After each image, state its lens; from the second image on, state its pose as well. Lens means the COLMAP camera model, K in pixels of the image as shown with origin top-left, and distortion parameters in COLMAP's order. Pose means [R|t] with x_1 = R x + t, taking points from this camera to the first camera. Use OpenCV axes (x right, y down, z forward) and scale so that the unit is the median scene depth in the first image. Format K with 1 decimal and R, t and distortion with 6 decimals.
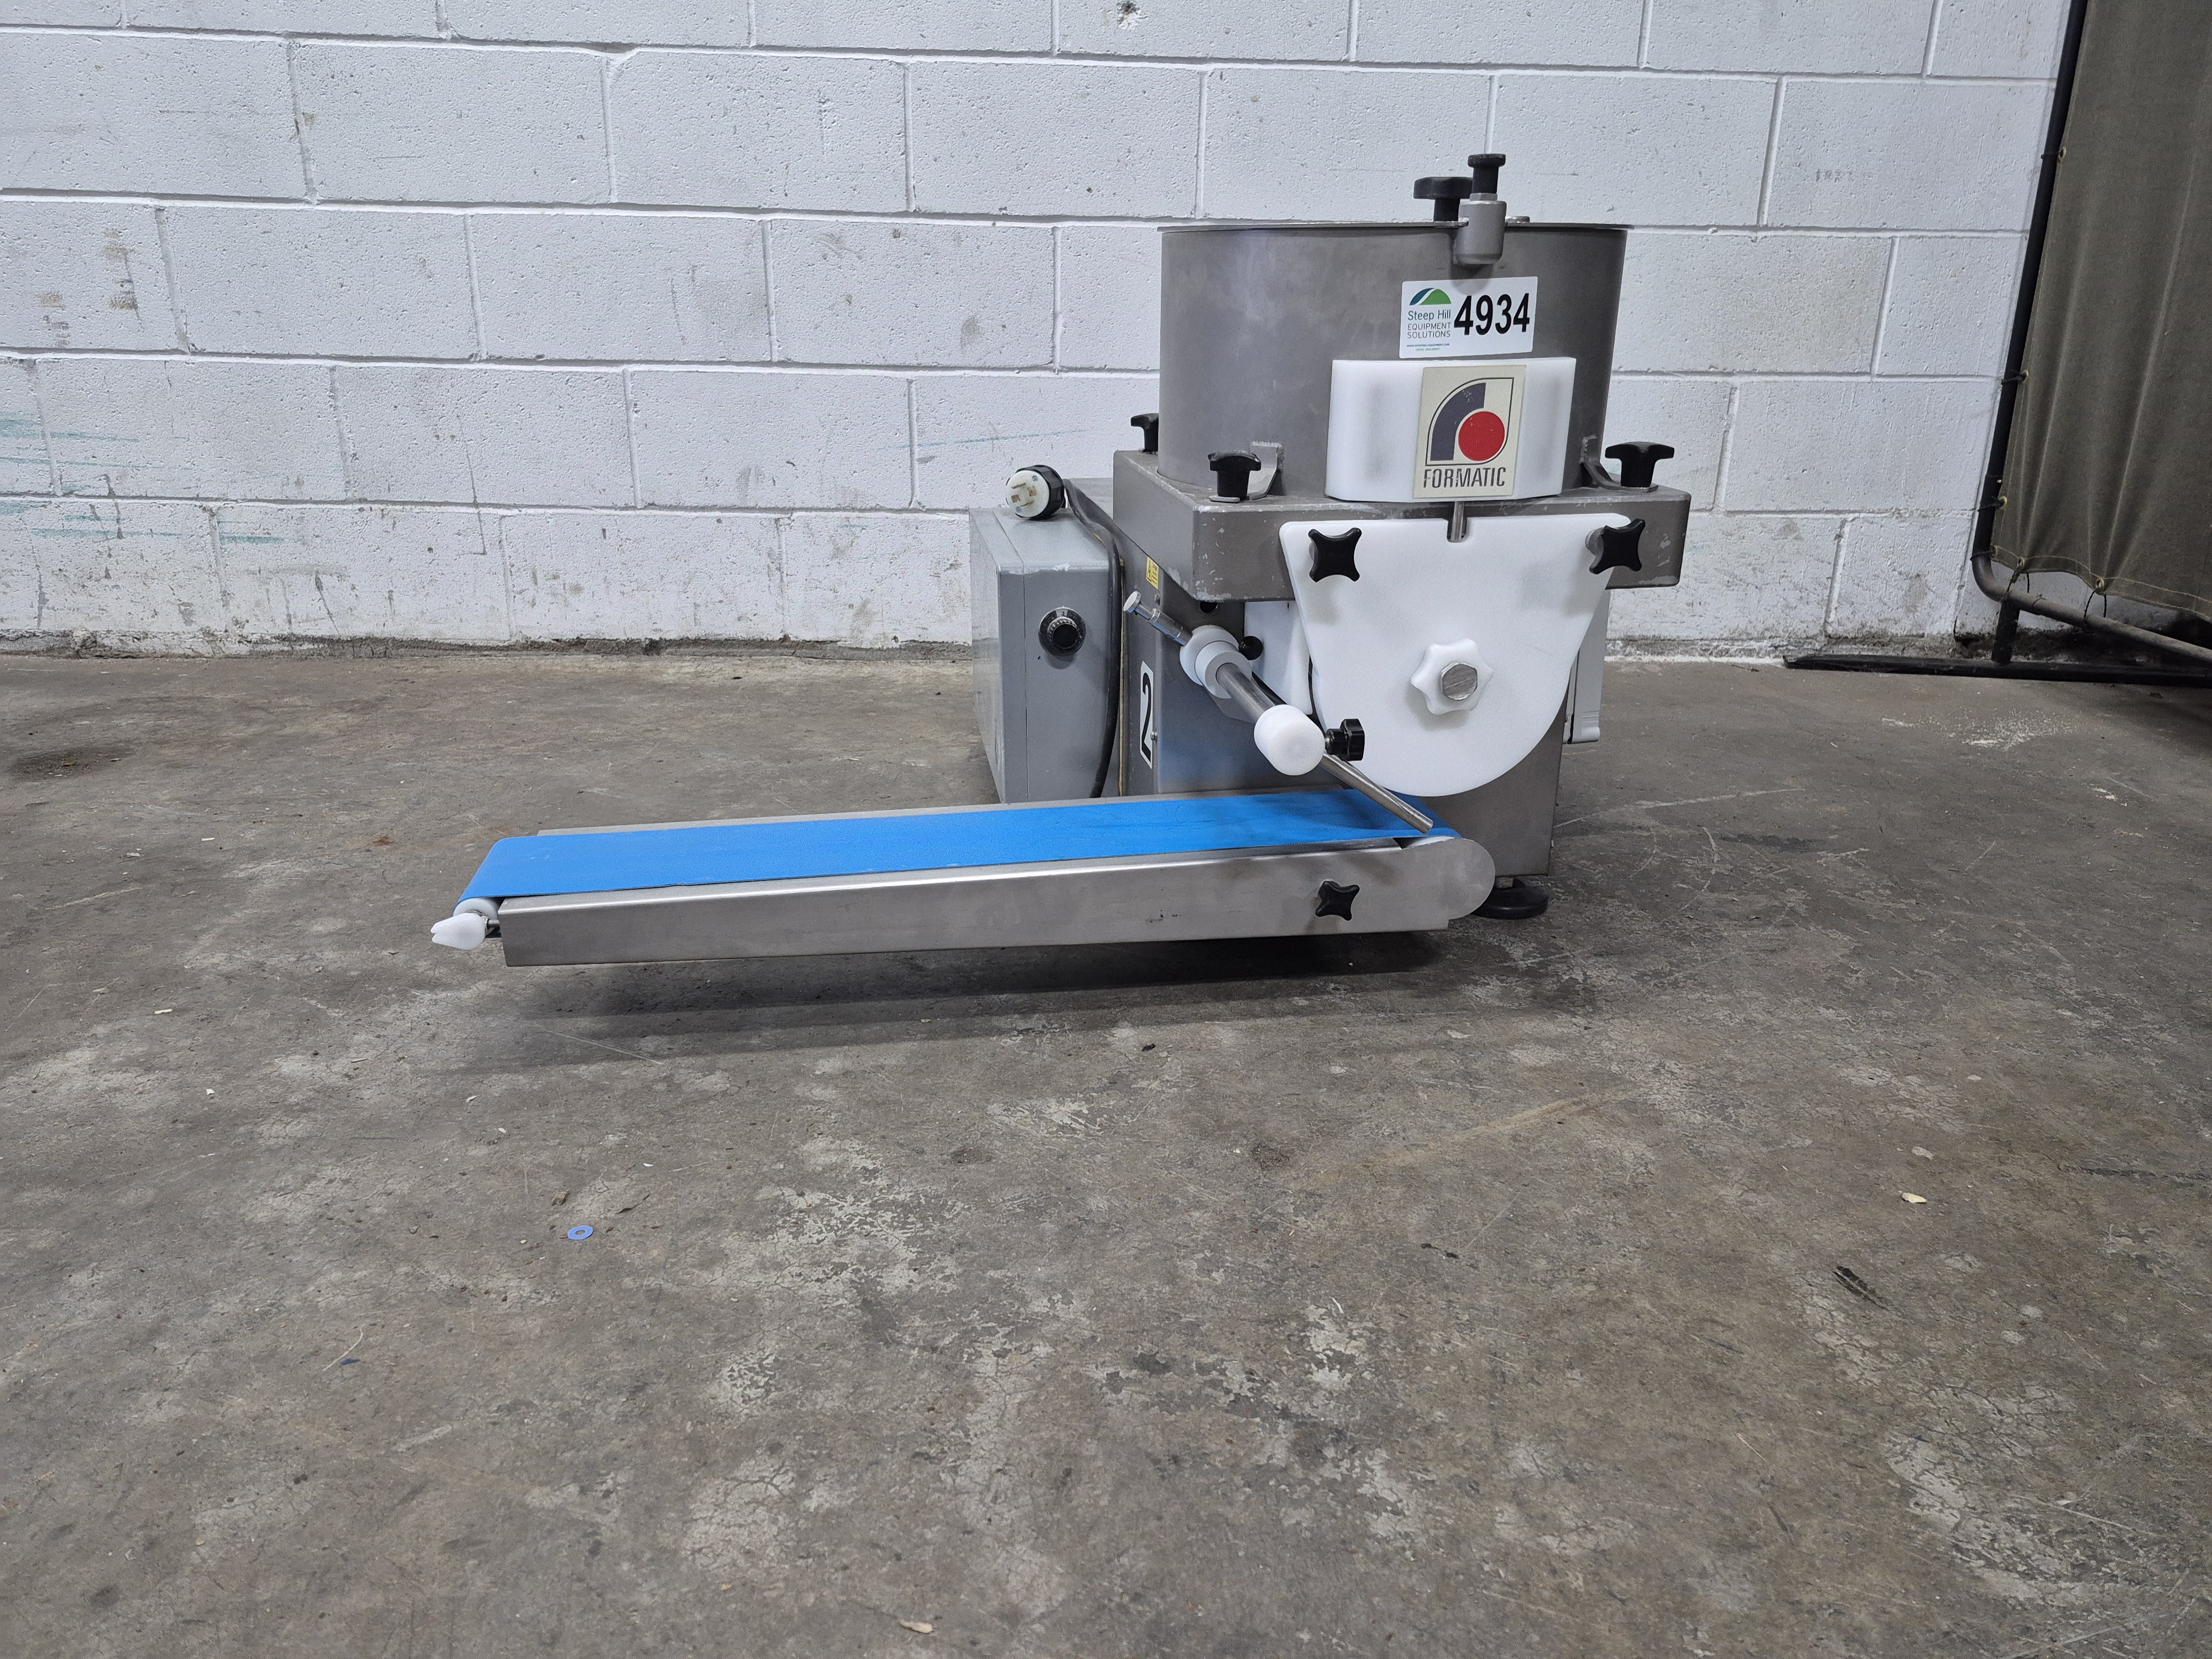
lens RADIAL K [[1538.1, 0, 1106.9], [0, 1538.1, 844.6], [0, 0, 1]] dist [0.100172, -0.138643]
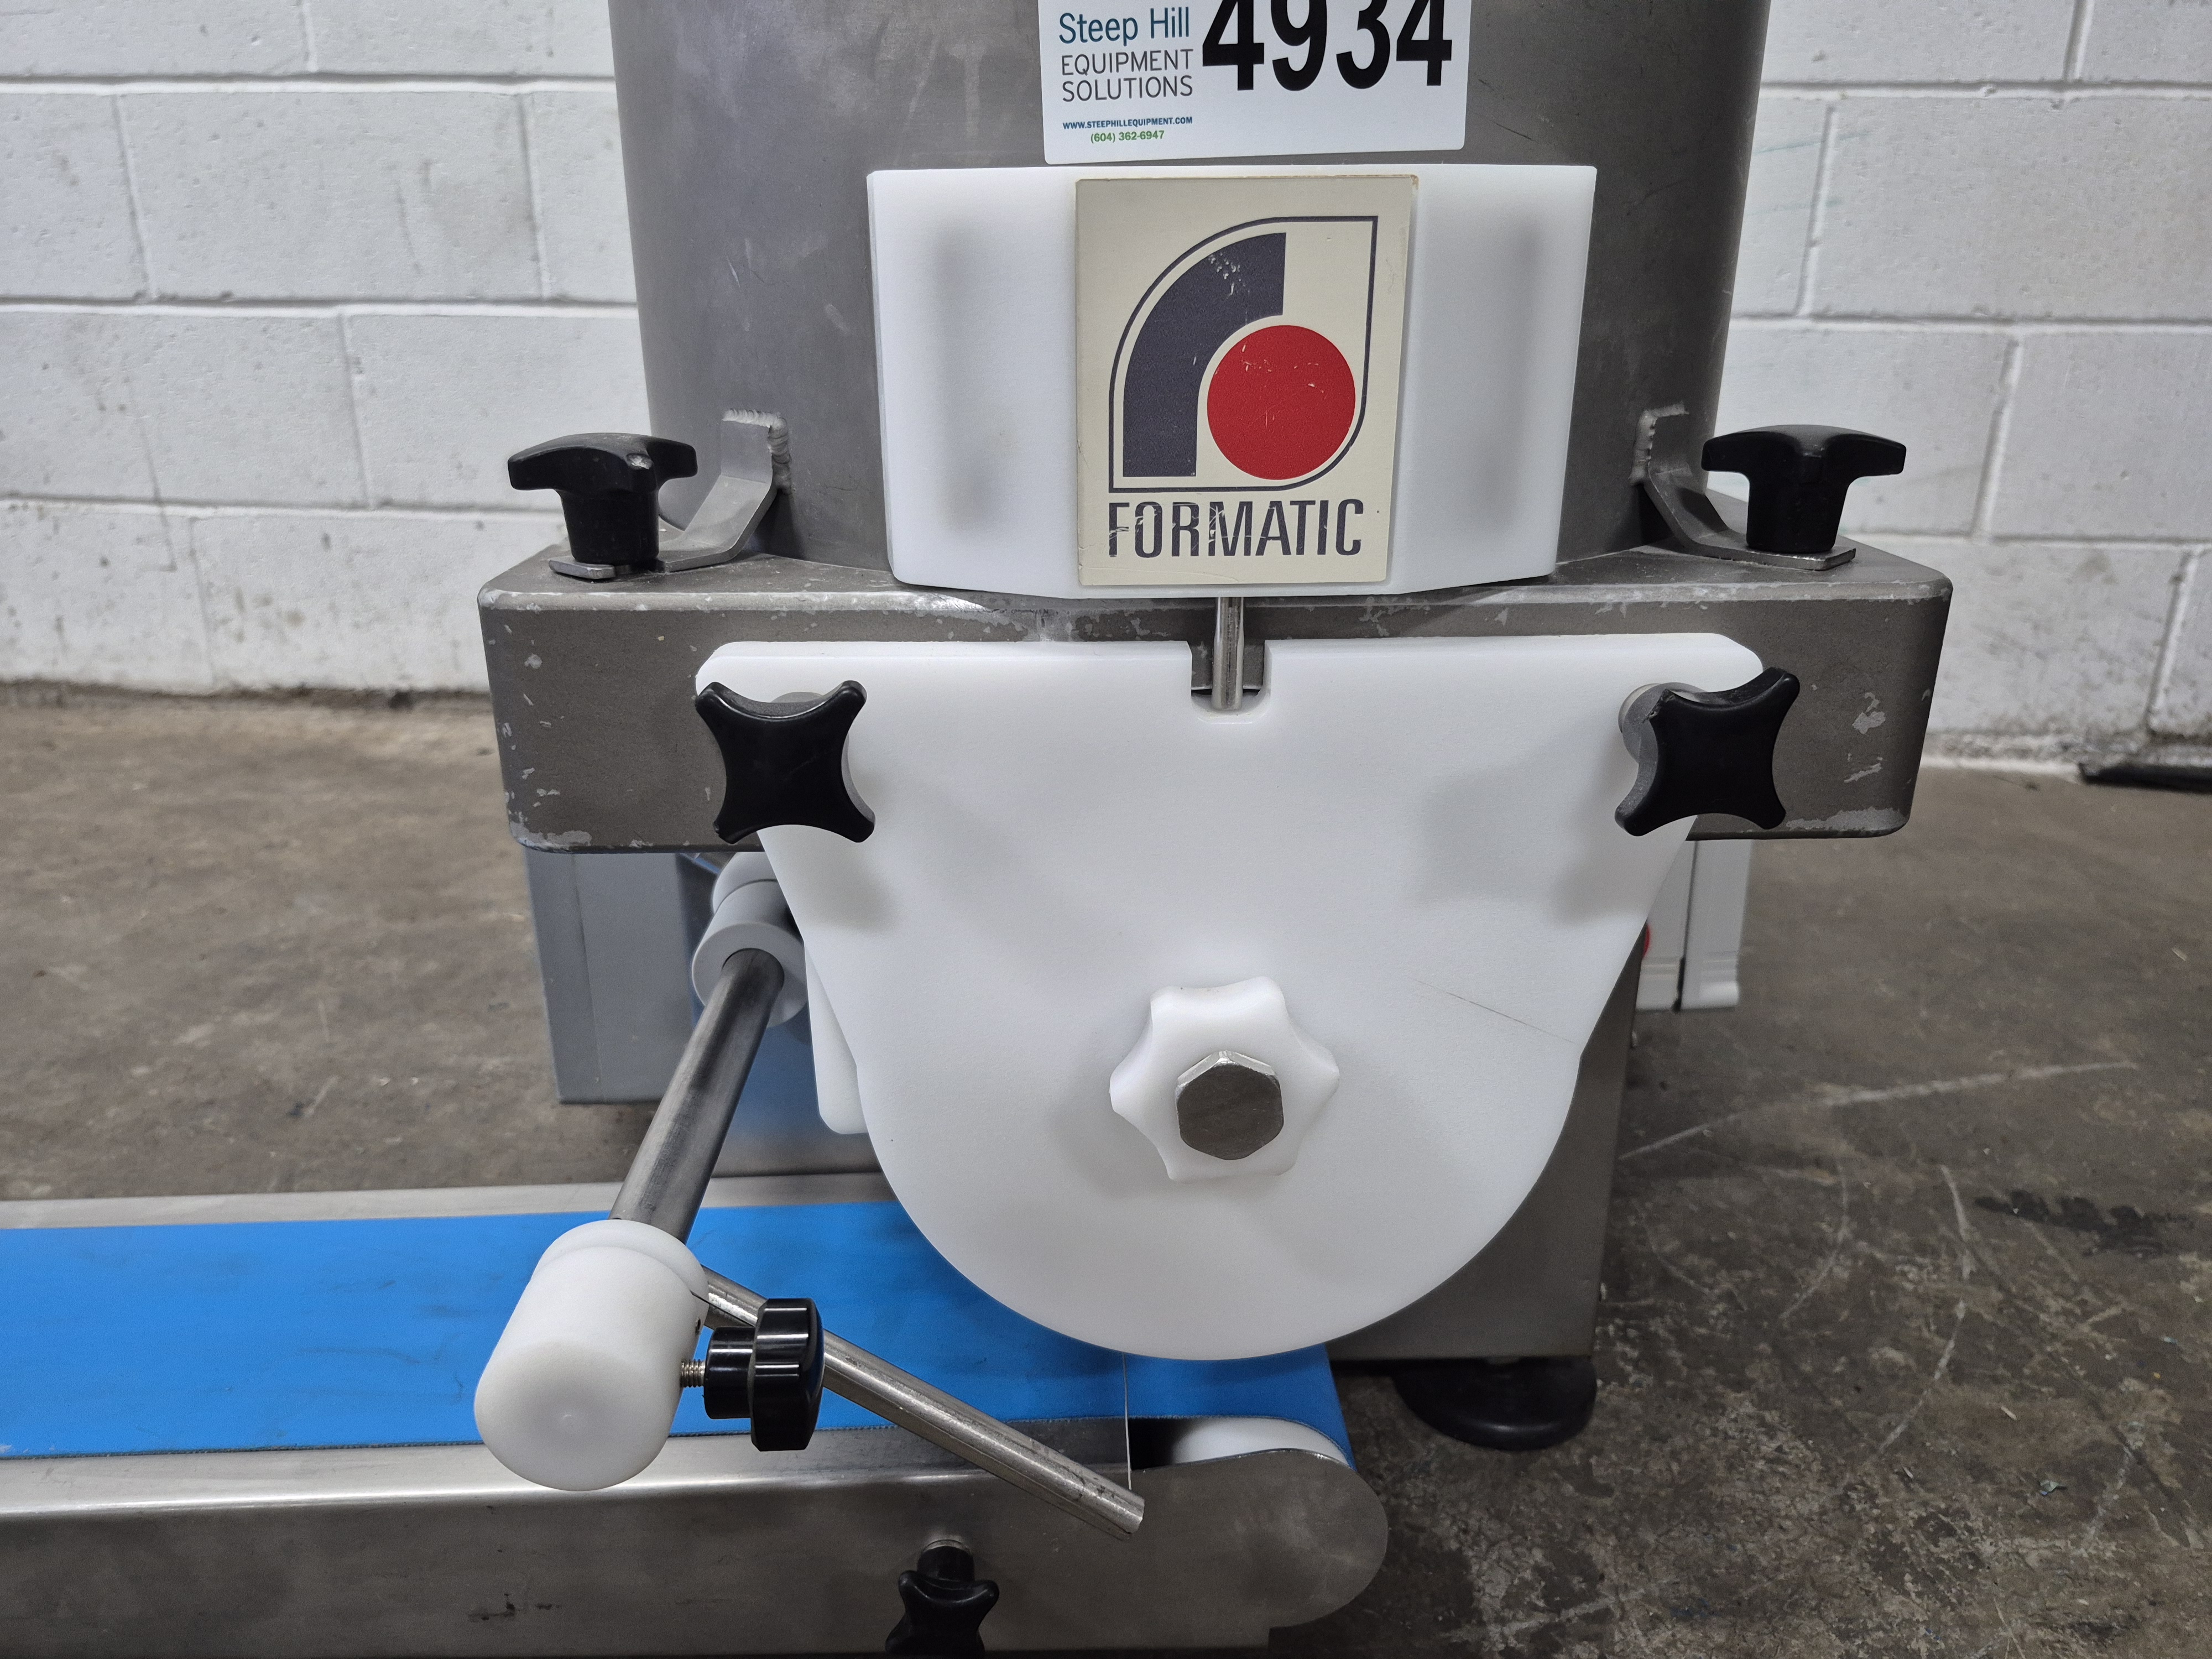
lens RADIAL K [[1572.8, 0, 1098.1], [0, 1572.8, 833.5], [0, 0, 1]] dist [-0.000166, -0.005411]
pose [[0.991844, 0.038926, -0.121369, 0.124511], [-0.038417, 0.999240, 0.006528, -0.087972], [0.121531, -0.001812, 0.992586, 0.339768]]
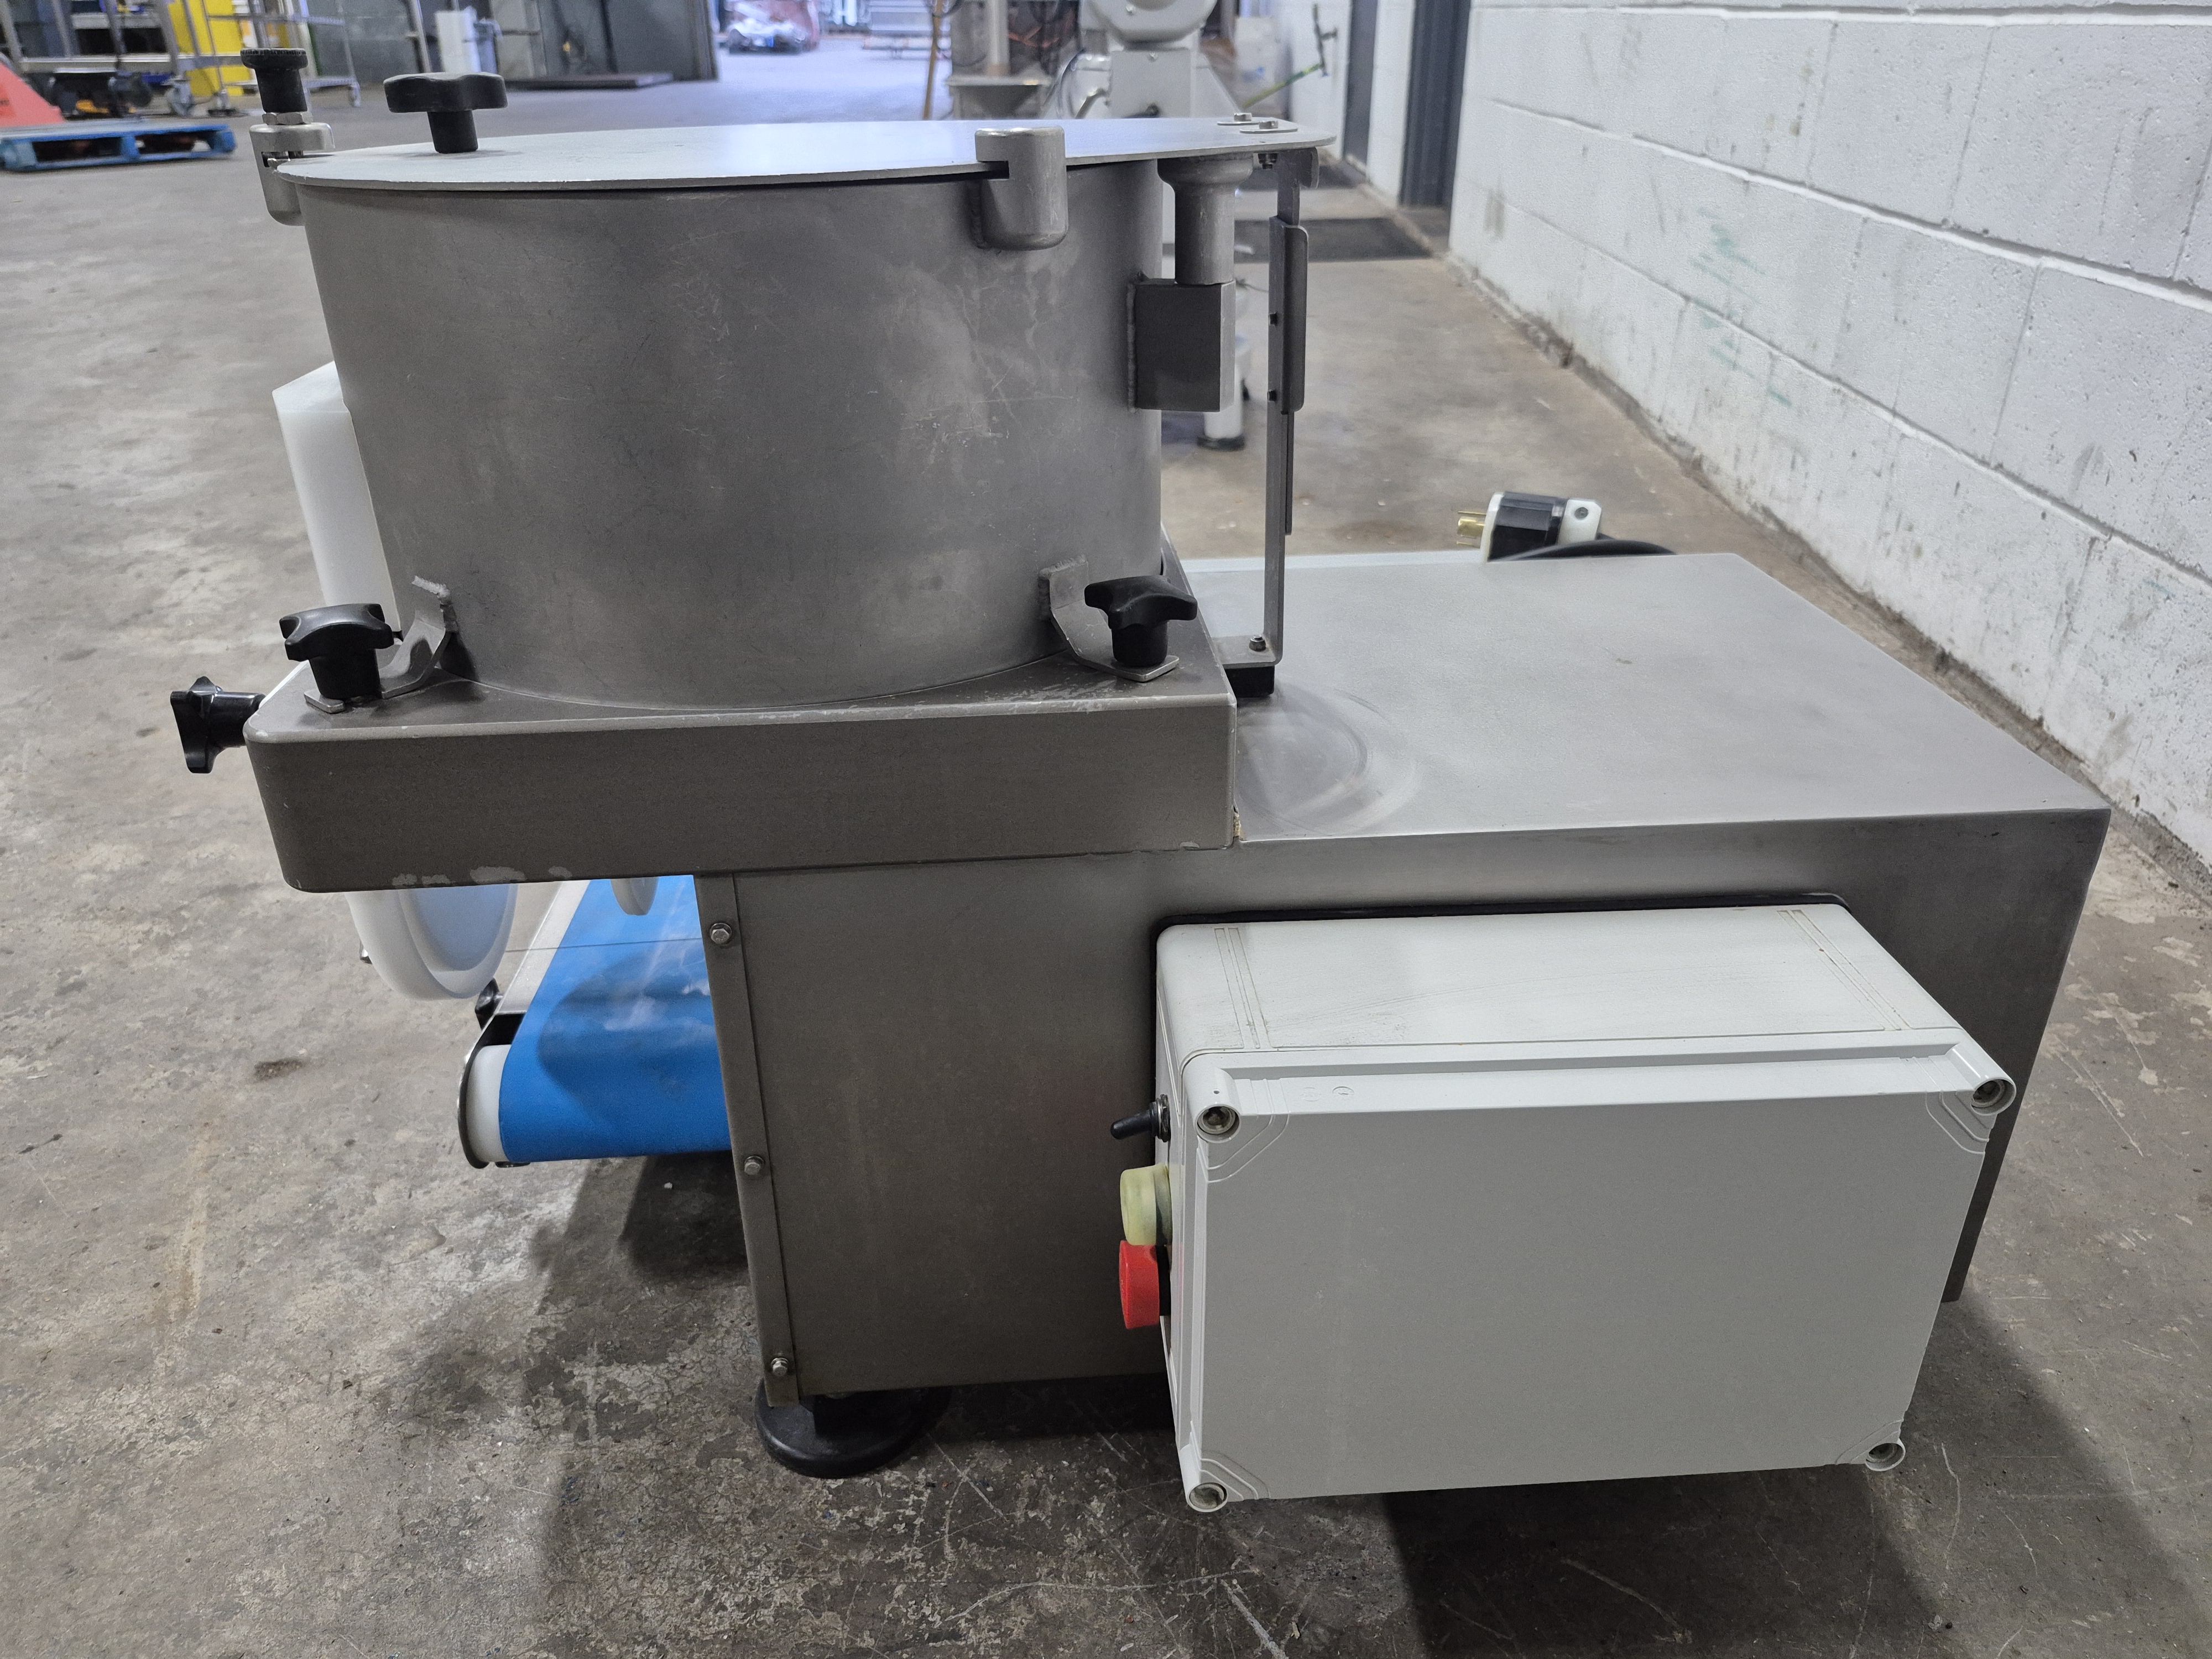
lens RADIAL K [[1572.8, 0, 1098.1], [0, 1572.8, 833.5], [0, 0, 1]] dist [-0.000166, -0.005411]
pose [[-0.090485, 0.448308, -0.889288, 0.432785], [-0.330677, 0.828765, 0.451443, -0.273275], [0.939396, 0.334916, 0.073255, 0.656890]]
